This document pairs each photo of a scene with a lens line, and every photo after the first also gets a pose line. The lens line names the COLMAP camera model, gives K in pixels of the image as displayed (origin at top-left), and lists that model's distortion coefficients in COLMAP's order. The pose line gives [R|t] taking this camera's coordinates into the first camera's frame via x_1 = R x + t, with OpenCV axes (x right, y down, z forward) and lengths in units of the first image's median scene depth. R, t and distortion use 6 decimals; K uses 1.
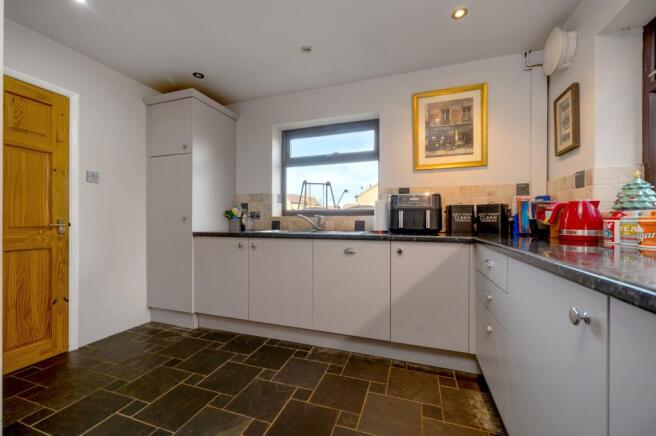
lens RADIAL K [[258.2, 0, 332.3], [0, 258.2, 218.9], [0, 0, 1]] dist [0.000203, 0.000024]
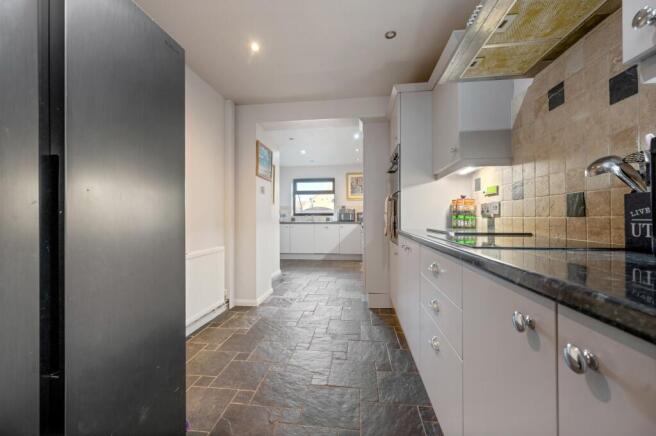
lens RADIAL K [[258.2, 0, 326.9], [0, 258.2, 216.7], [0, 0, 1]] dist [0.000203, 0.000024]
pose [[0.979767, -0.002219, 0.200131, -0.439987], [0.001372, 0.999990, 0.004370, -0.012686], [-0.200138, -0.004007, 0.979759, -1.632526]]
